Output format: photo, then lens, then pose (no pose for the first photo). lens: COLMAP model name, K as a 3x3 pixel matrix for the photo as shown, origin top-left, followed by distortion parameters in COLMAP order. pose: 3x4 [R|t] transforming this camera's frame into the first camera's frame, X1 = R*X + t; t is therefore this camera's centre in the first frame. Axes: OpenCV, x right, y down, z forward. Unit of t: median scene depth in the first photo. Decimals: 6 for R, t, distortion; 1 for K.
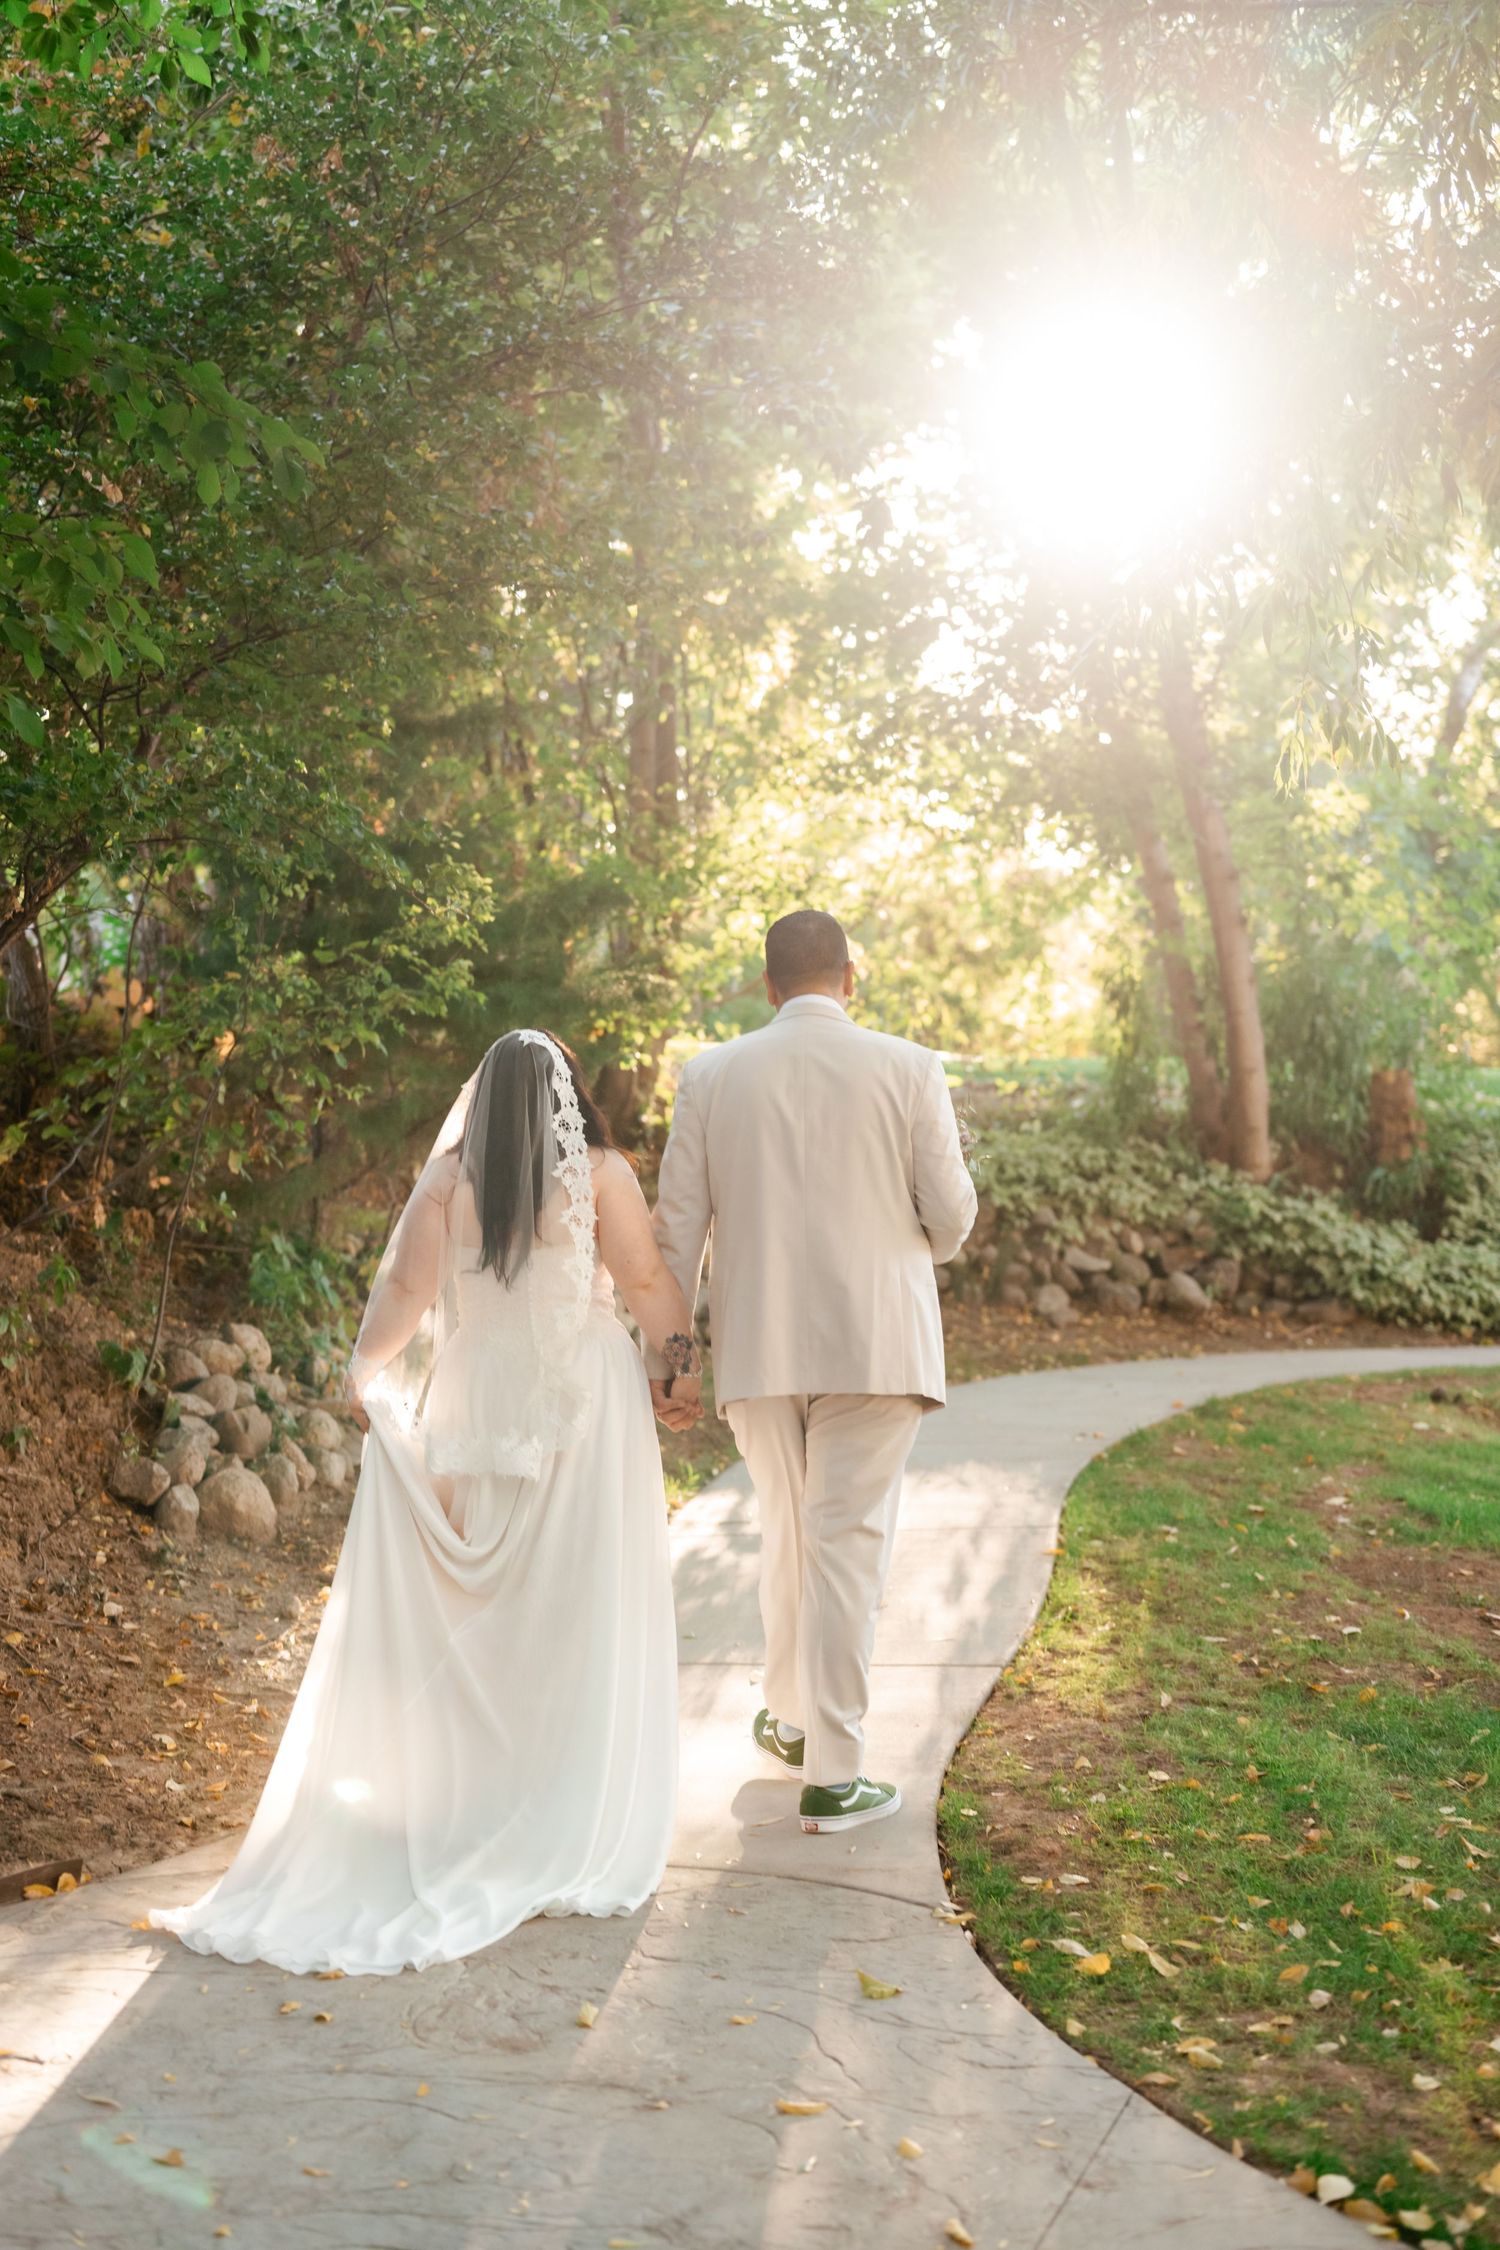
lens RADIAL K [[3342.7, 0, 750.0], [0, 3342.7, 1125.0], [0, 0, 1]] dist [-0.017573, 0.029659]
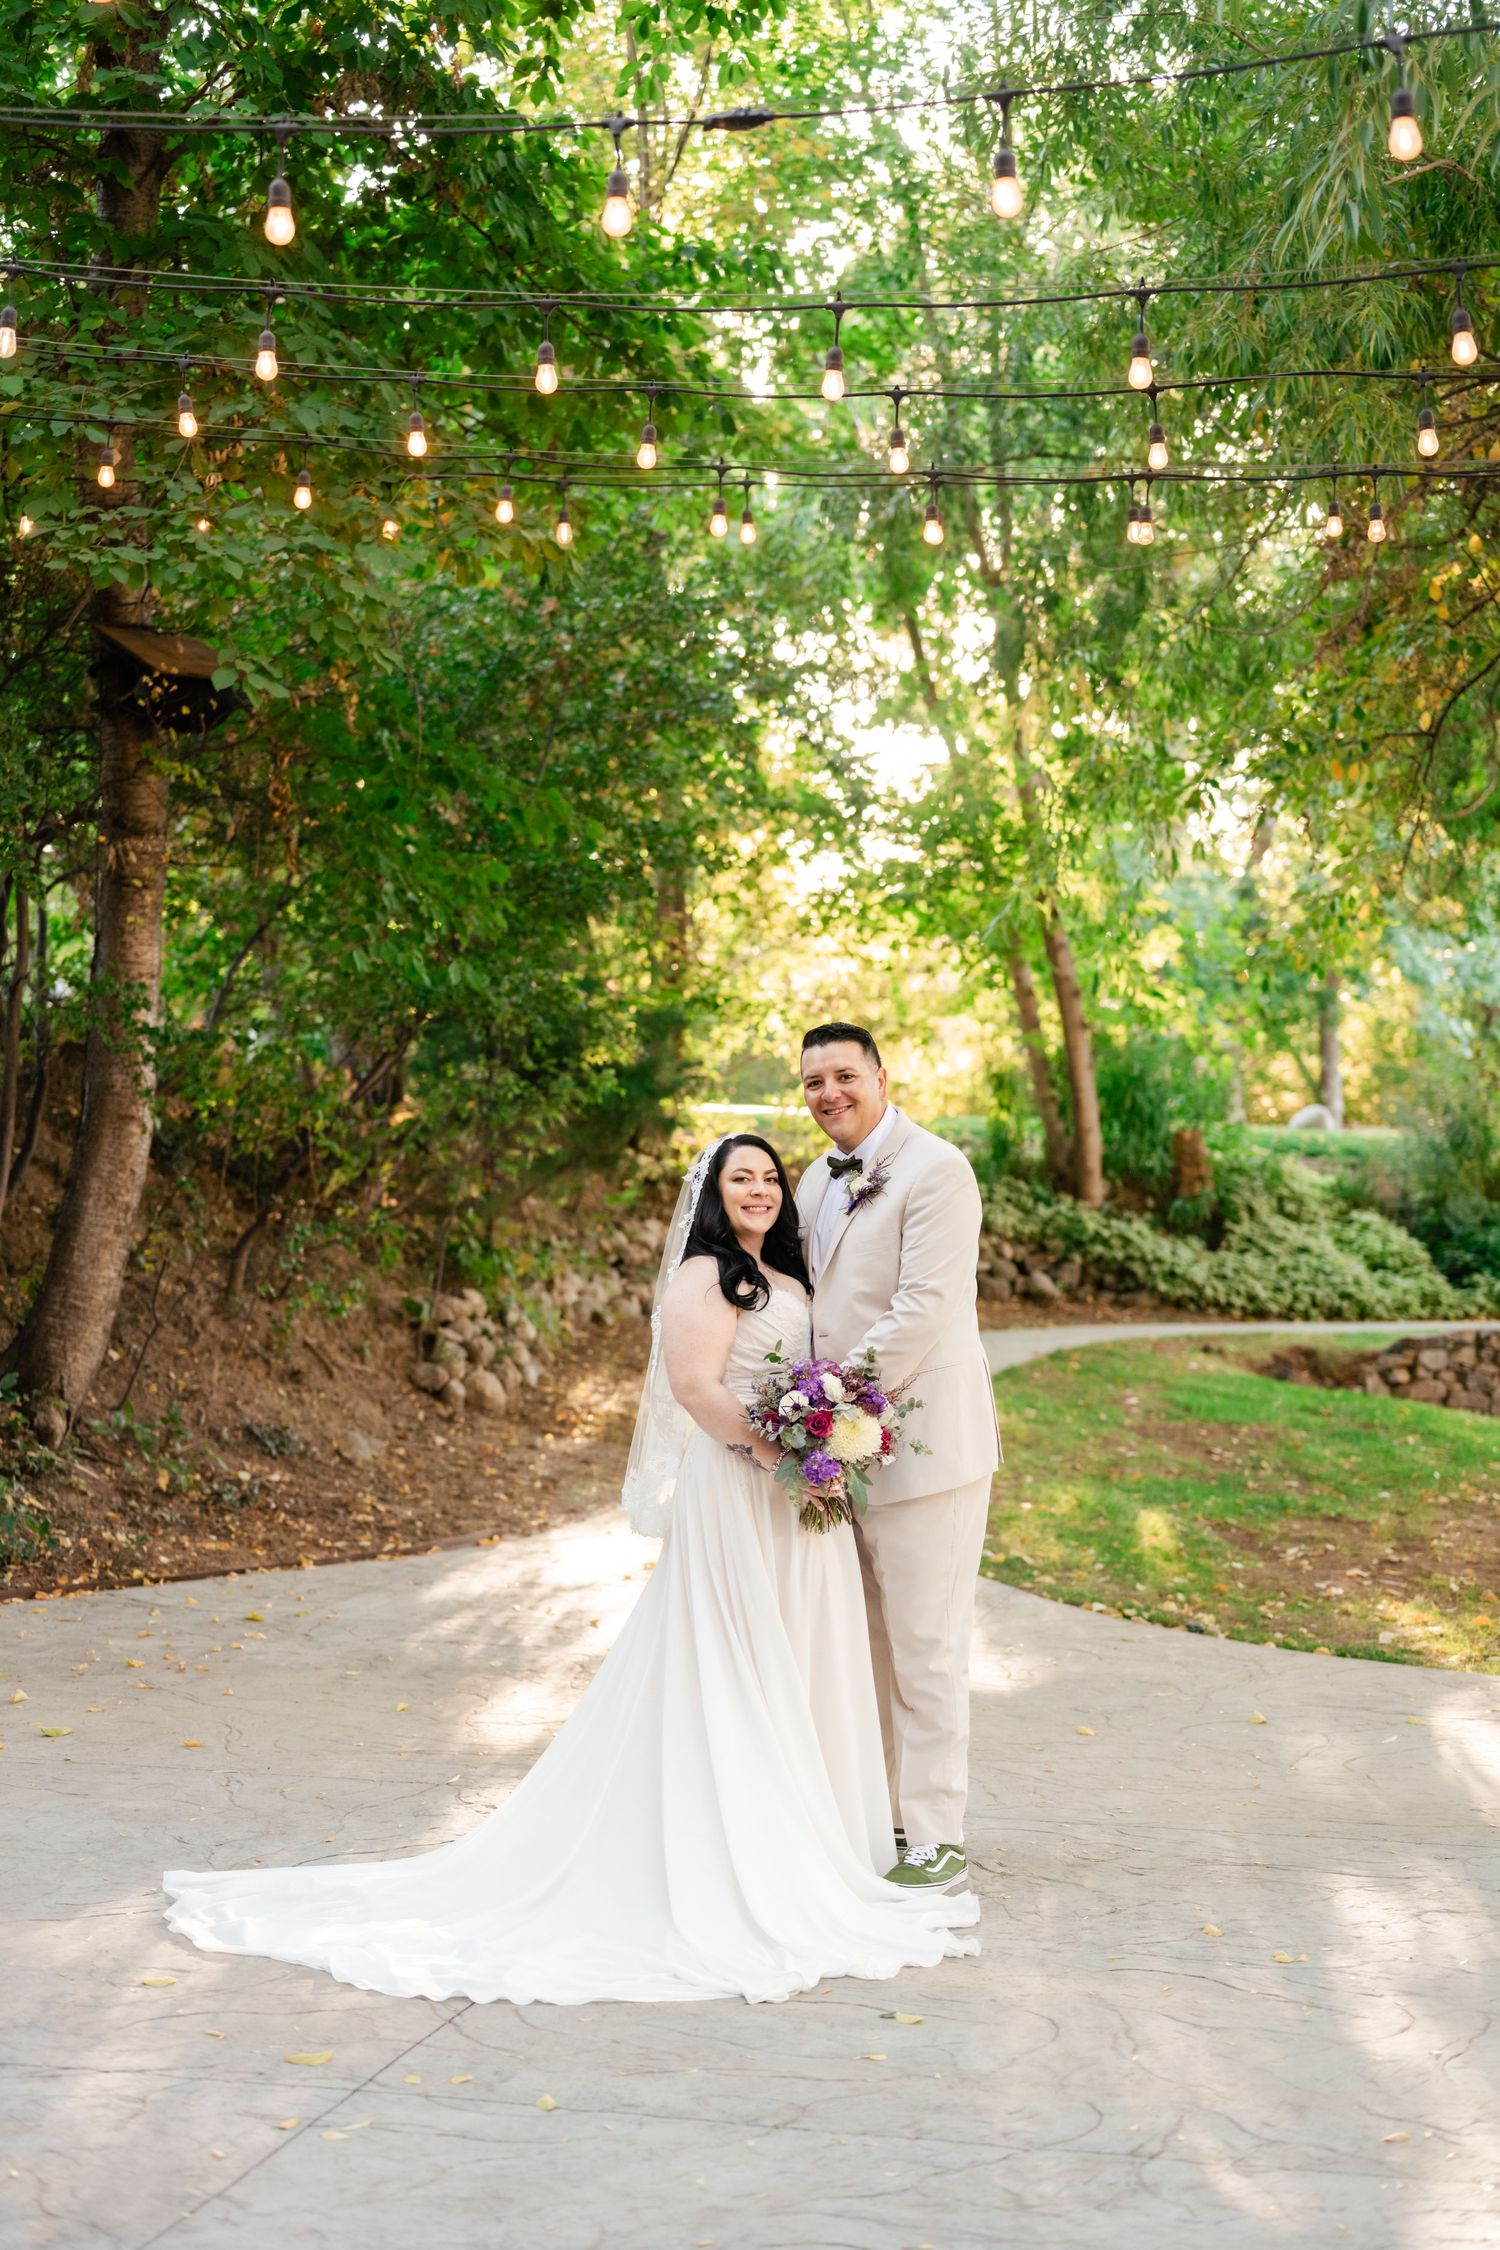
lens RADIAL K [[3243.5, 0, 750.0], [0, 3243.5, 1125.0], [0, 0, 1]] dist [-0.014061, -0.000812]
pose [[0.999204, 0.006980, 0.039285, -0.049432], [-0.006575, 0.999924, -0.010422, -0.003345], [-0.039355, 0.010155, 0.999174, -0.382067]]
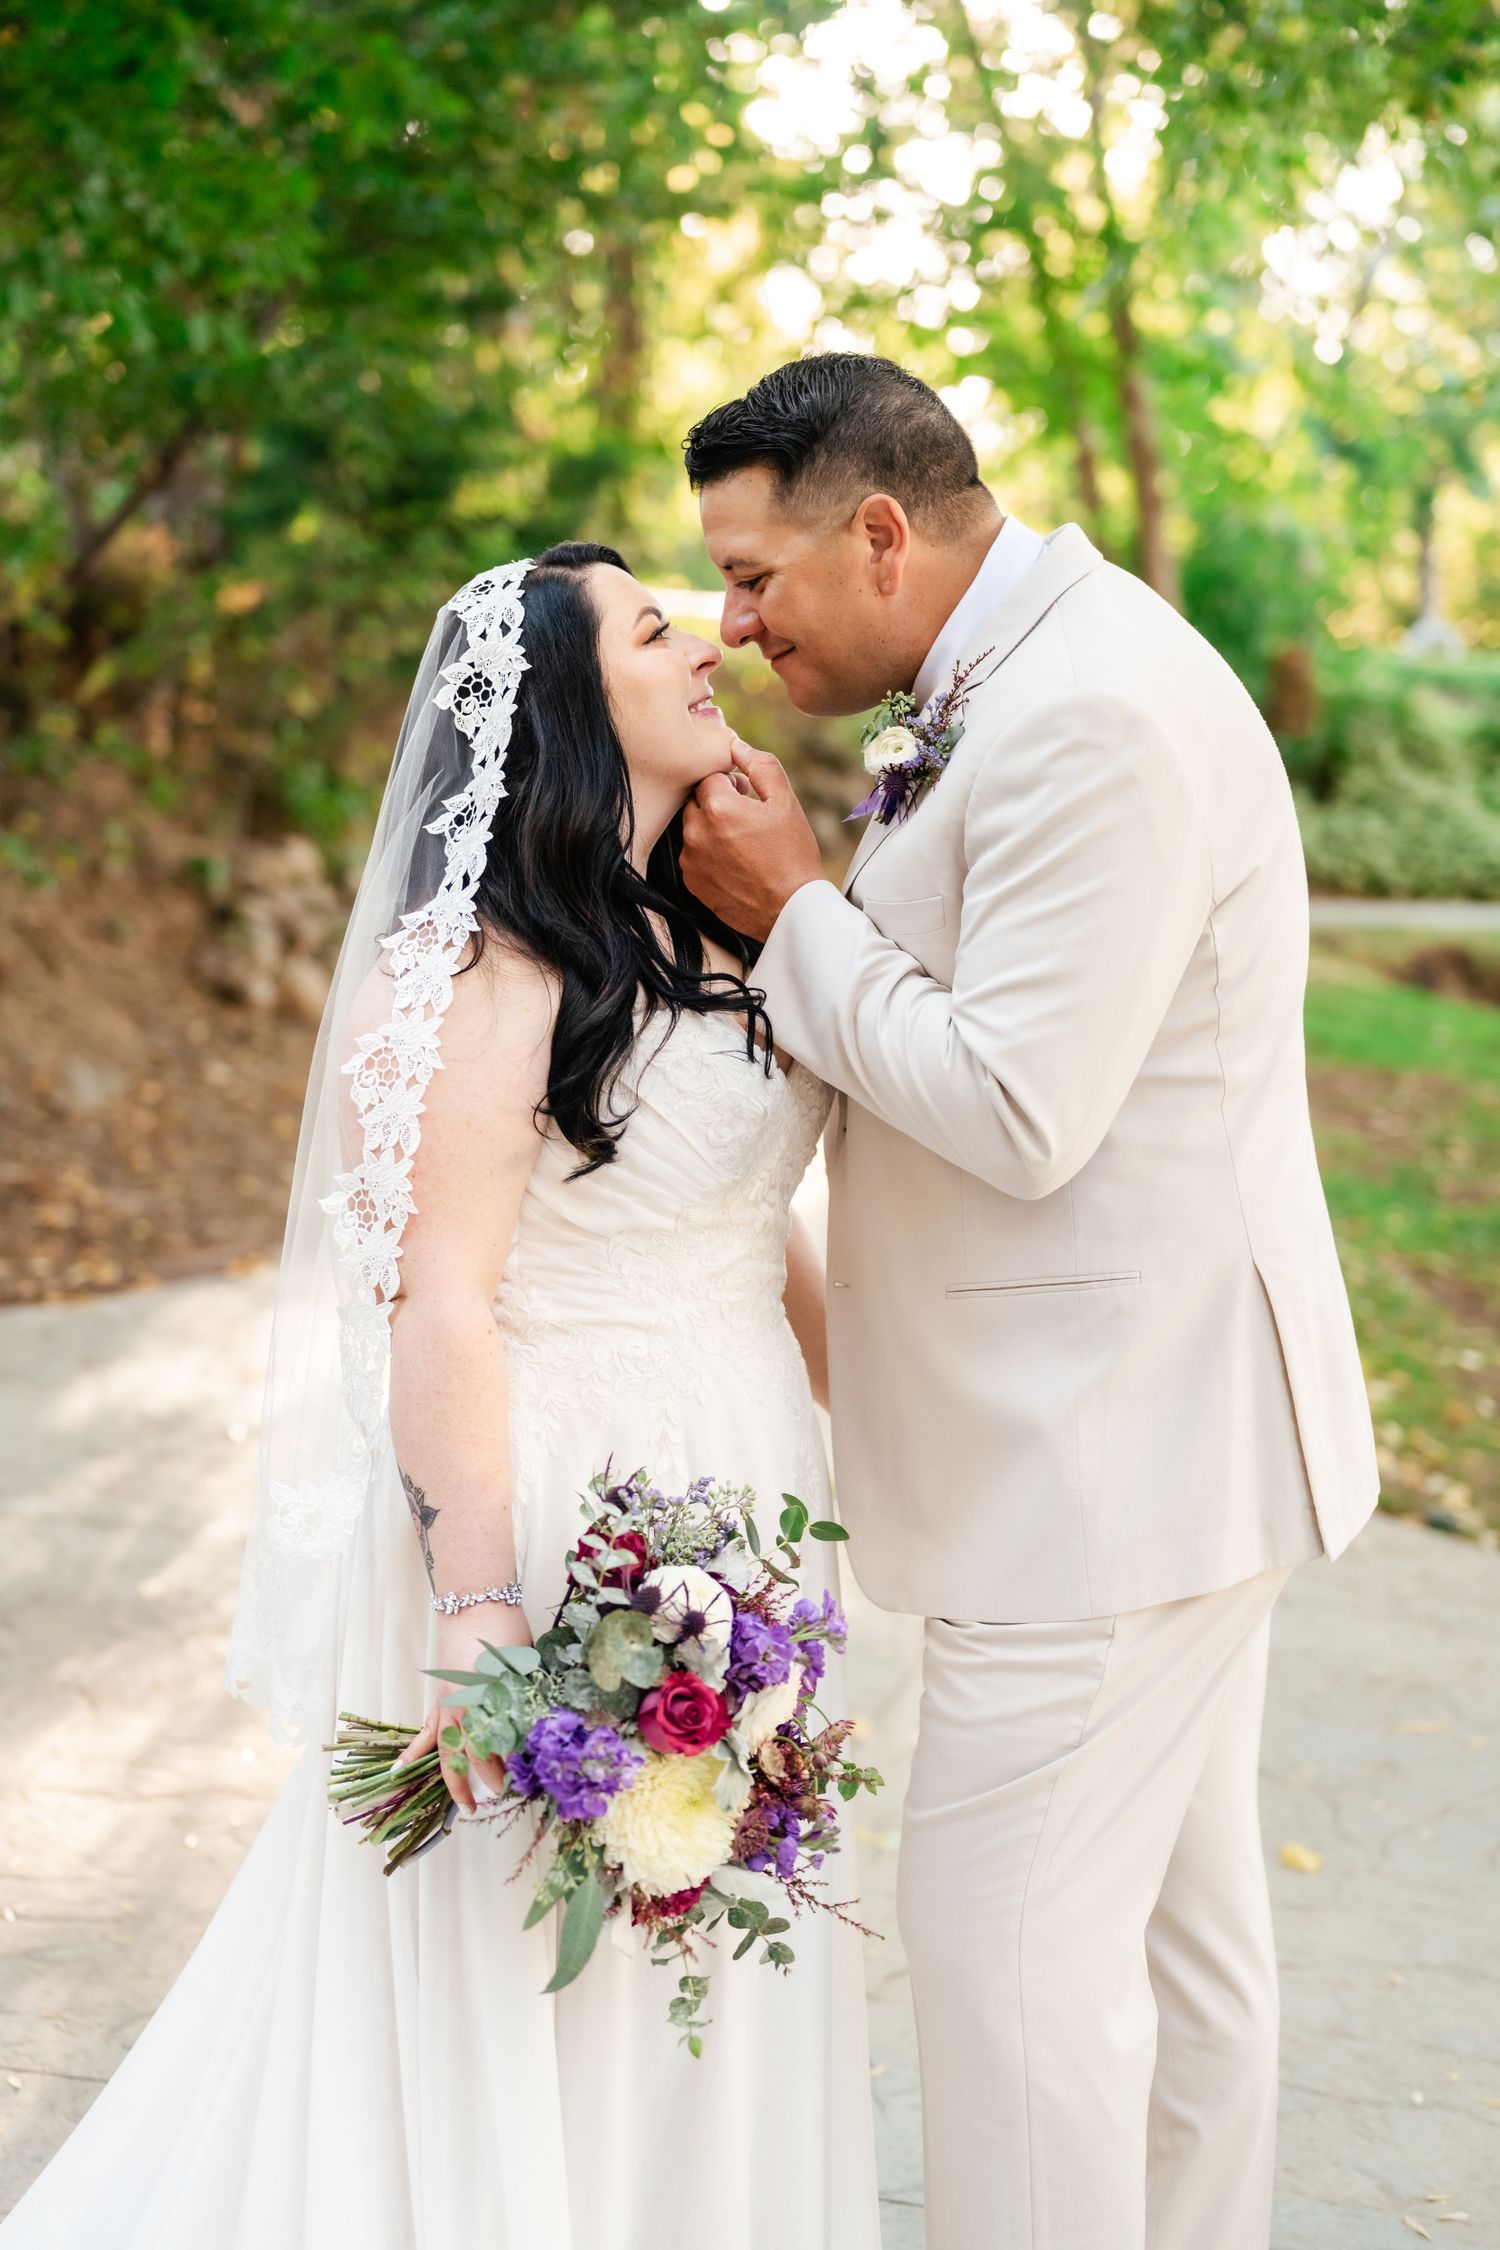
lens RADIAL K [[3494.6, 0, 906.7], [0, 3494.6, 947.9], [0, 0, 1]] dist [0.035048, 0.105461]
pose [[0.995222, 0.035907, 0.090795, -0.033176], [-0.043040, 0.996035, 0.077863, -0.002880], [-0.087639, -0.081399, 0.992821, -0.124748]]
